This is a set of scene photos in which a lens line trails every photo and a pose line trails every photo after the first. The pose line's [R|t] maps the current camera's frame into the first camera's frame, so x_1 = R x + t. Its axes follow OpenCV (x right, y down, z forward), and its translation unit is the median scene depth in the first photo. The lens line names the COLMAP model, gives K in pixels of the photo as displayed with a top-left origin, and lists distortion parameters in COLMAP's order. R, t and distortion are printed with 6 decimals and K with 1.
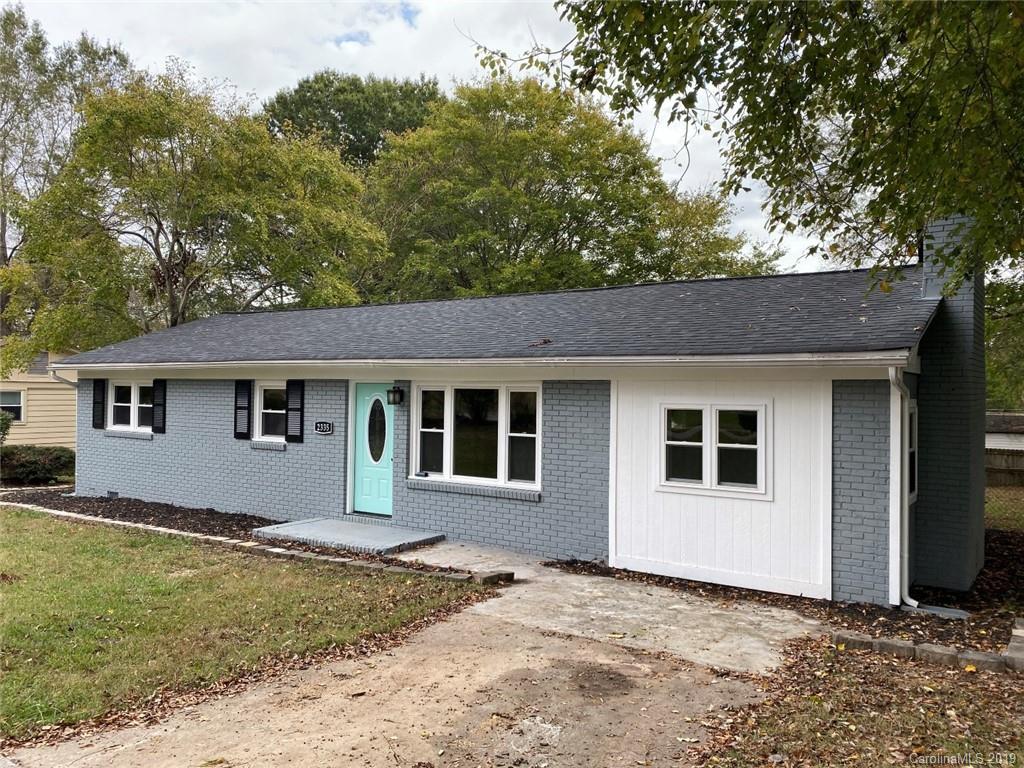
lens RADIAL K [[781.4, 0, 512.0], [0, 781.4, 384.0], [0, 0, 1]] dist [0.058244, -0.004441]
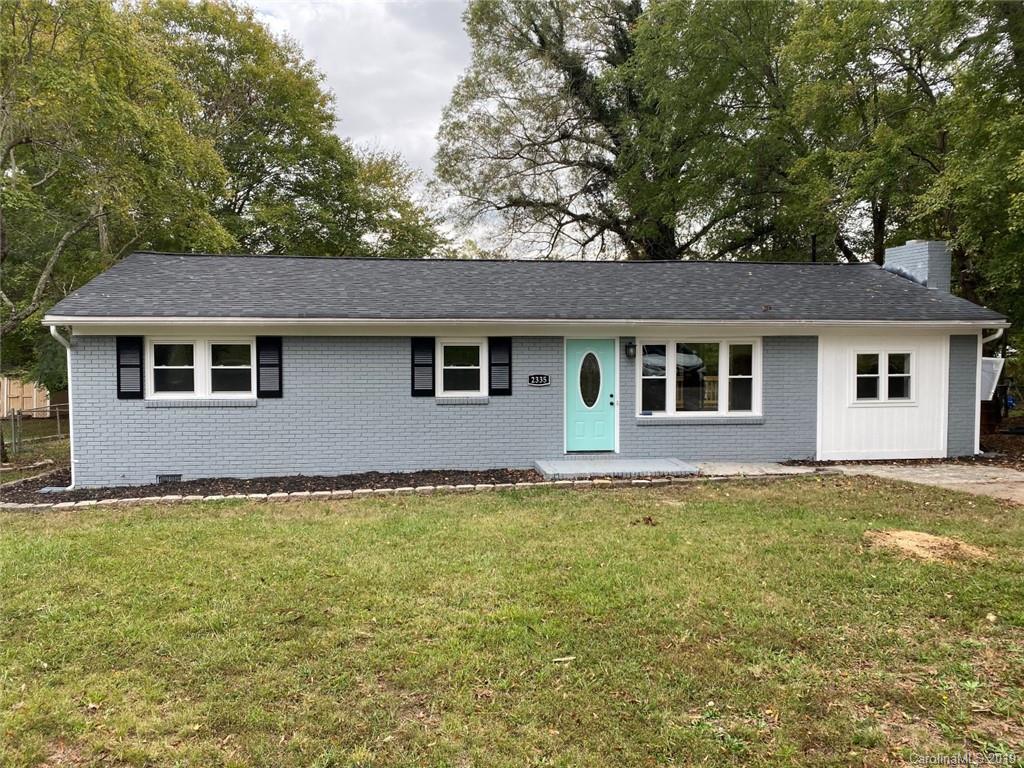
lens RADIAL K [[781.4, 0, 512.0], [0, 781.4, 384.0], [0, 0, 1]] dist [0.058244, -0.004441]
pose [[0.739865, -0.067599, 0.669350, -1.132531], [-0.000455, 0.994888, 0.100979, -0.055900], [-0.672755, -0.075015, 0.736053, 0.255579]]
